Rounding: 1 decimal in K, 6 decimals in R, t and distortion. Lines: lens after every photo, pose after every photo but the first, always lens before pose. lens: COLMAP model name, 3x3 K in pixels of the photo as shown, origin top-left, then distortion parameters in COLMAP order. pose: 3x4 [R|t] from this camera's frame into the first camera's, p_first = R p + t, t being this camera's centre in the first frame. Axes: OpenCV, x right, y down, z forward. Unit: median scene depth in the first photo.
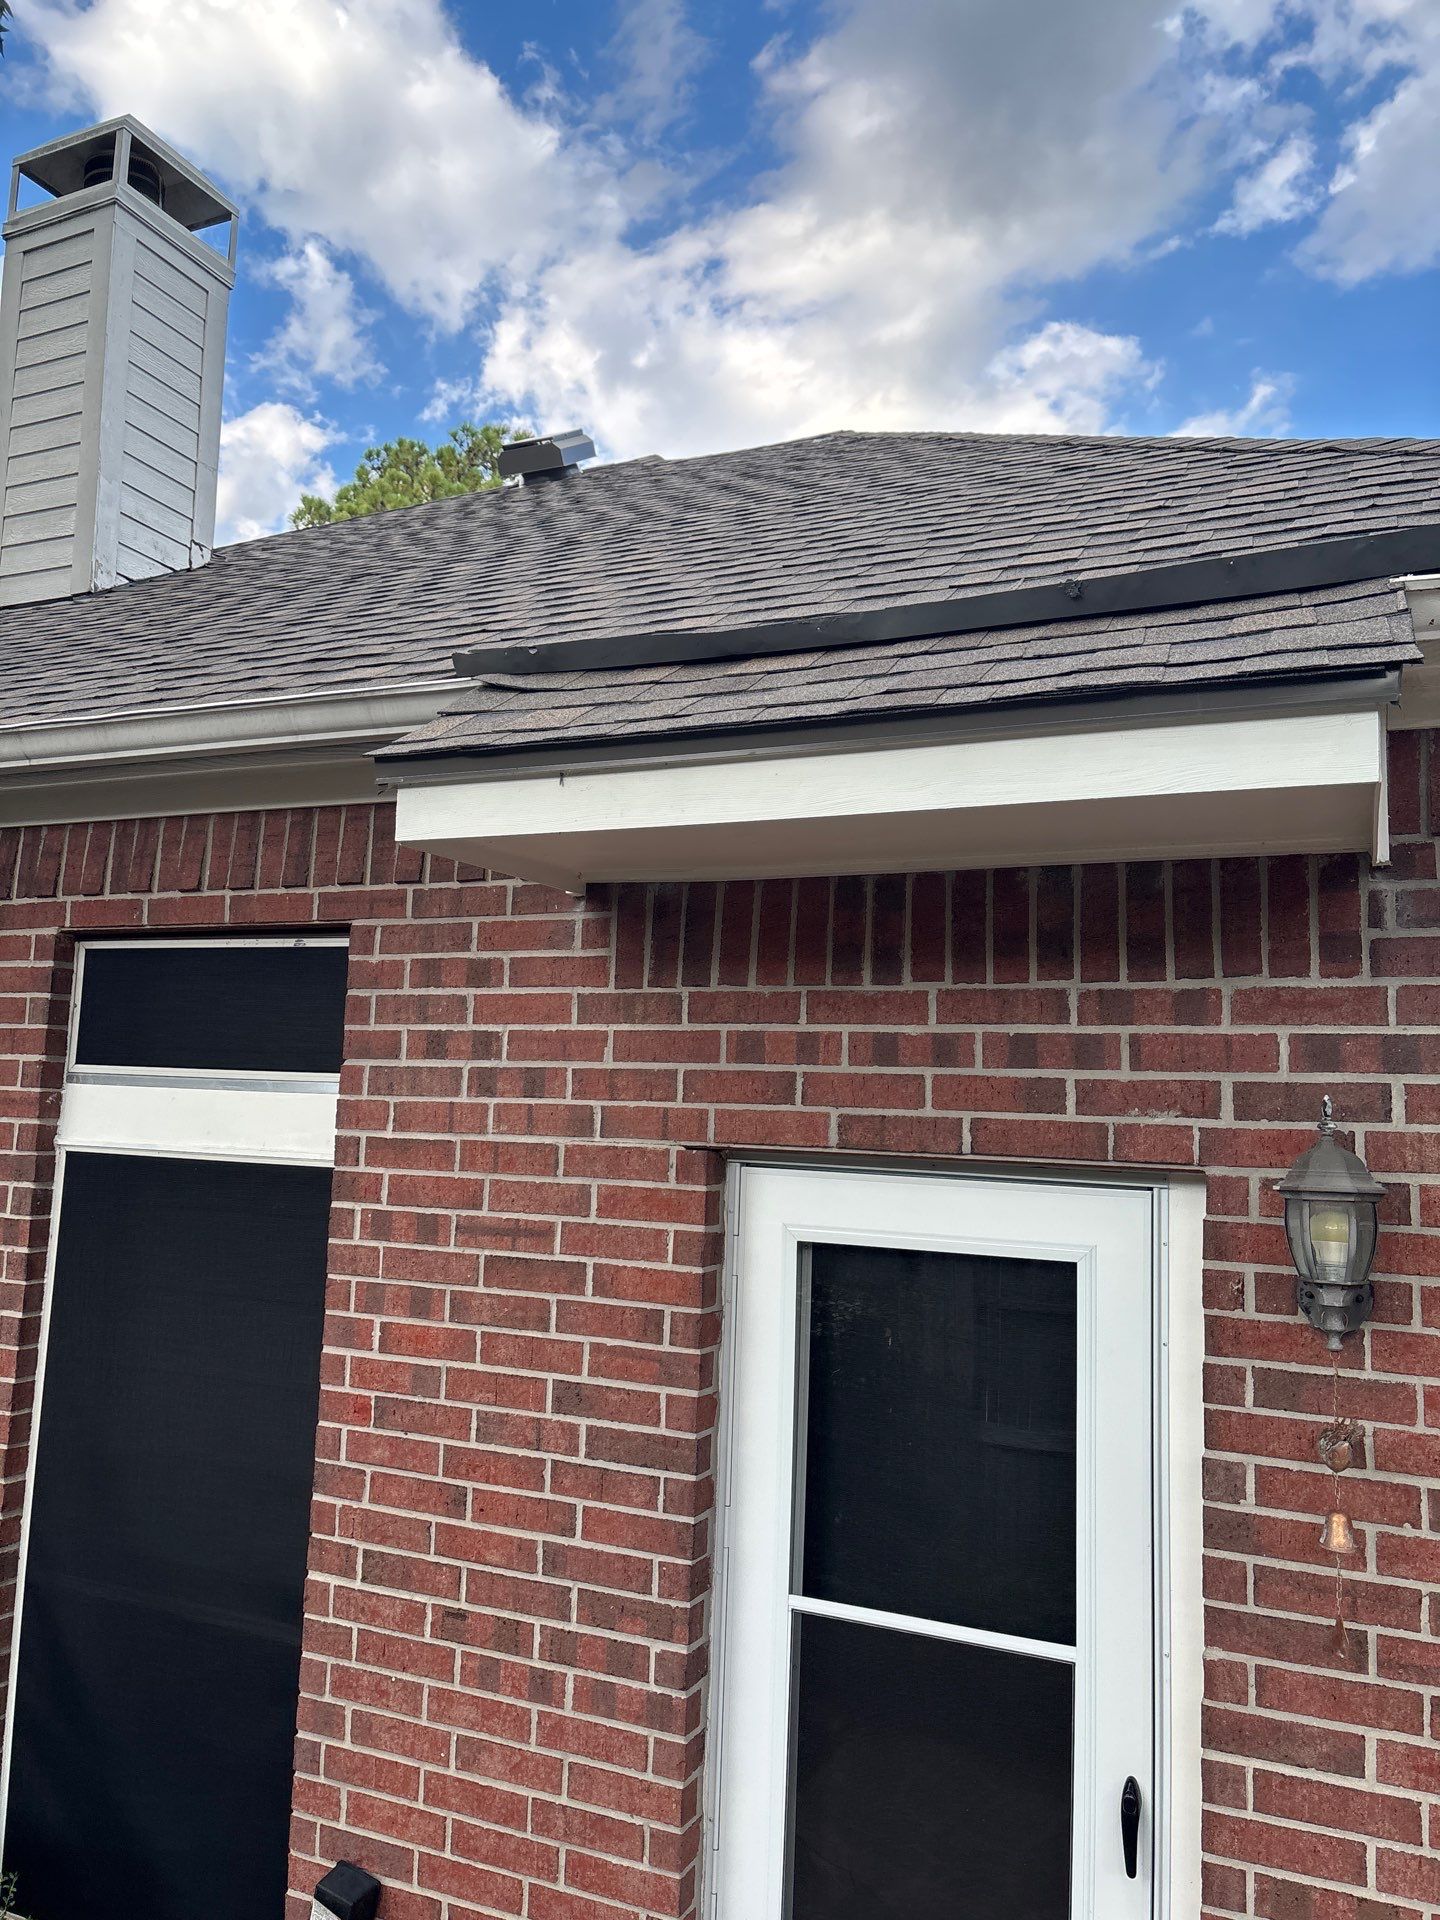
lens RADIAL K [[1482.4, 0, 719.9], [0, 1482.4, 953.8], [0, 0, 1]] dist [0.076761, -0.068189]
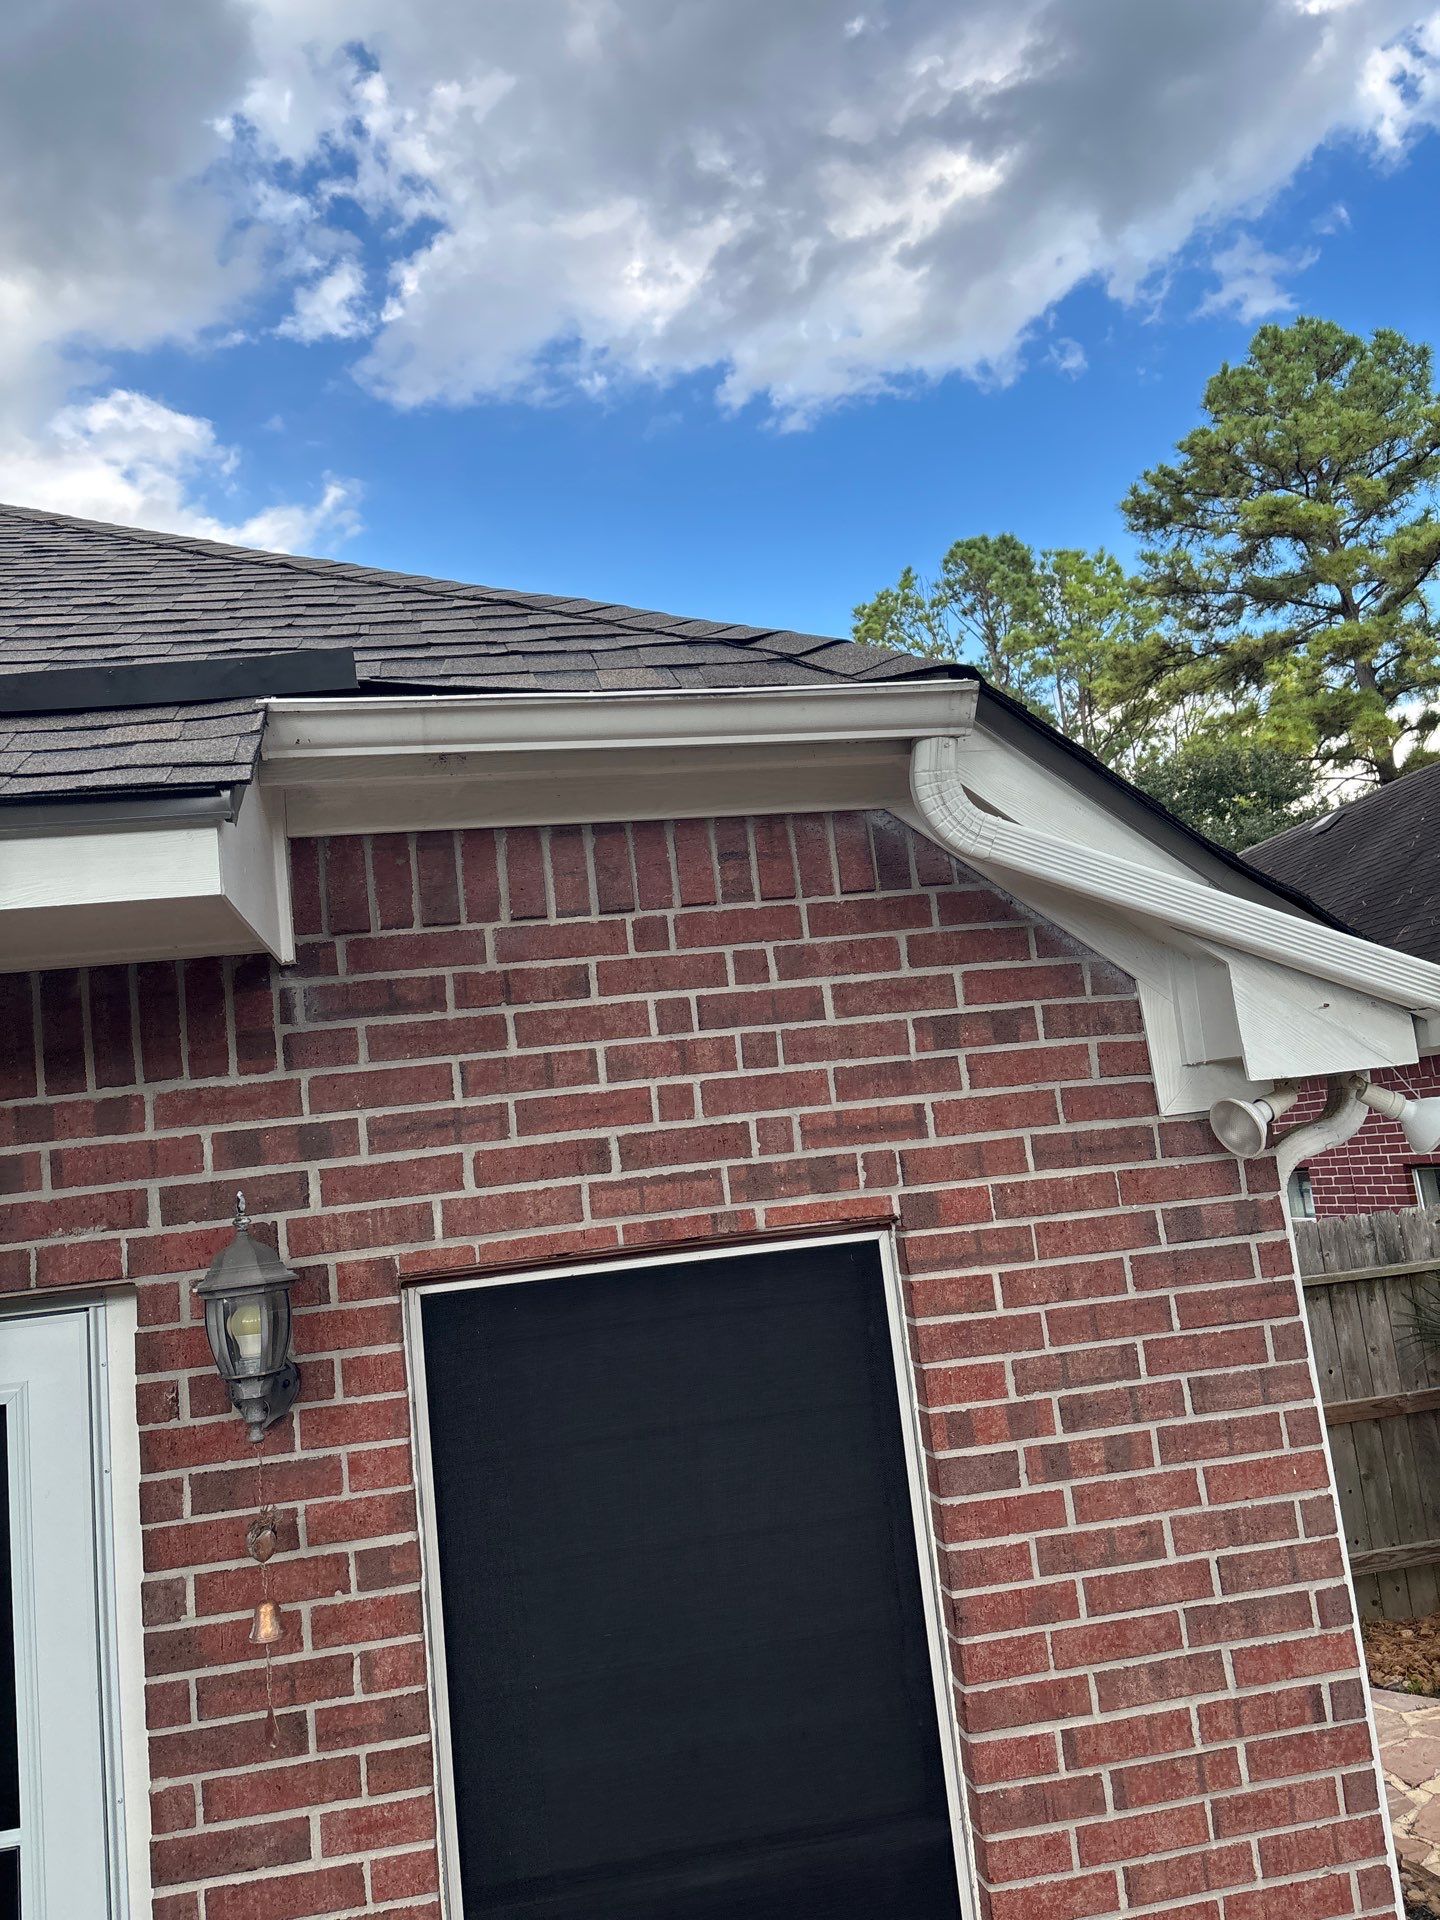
lens RADIAL K [[1482.4, 0, 735.5], [0, 1482.4, 941.2], [0, 0, 1]] dist [0.076761, -0.068189]
pose [[0.832206, -0.037381, 0.553206, 0.114955], [0.070975, 0.996699, -0.039421, -0.010857], [-0.549906, 0.072070, 0.832111, -0.048595]]
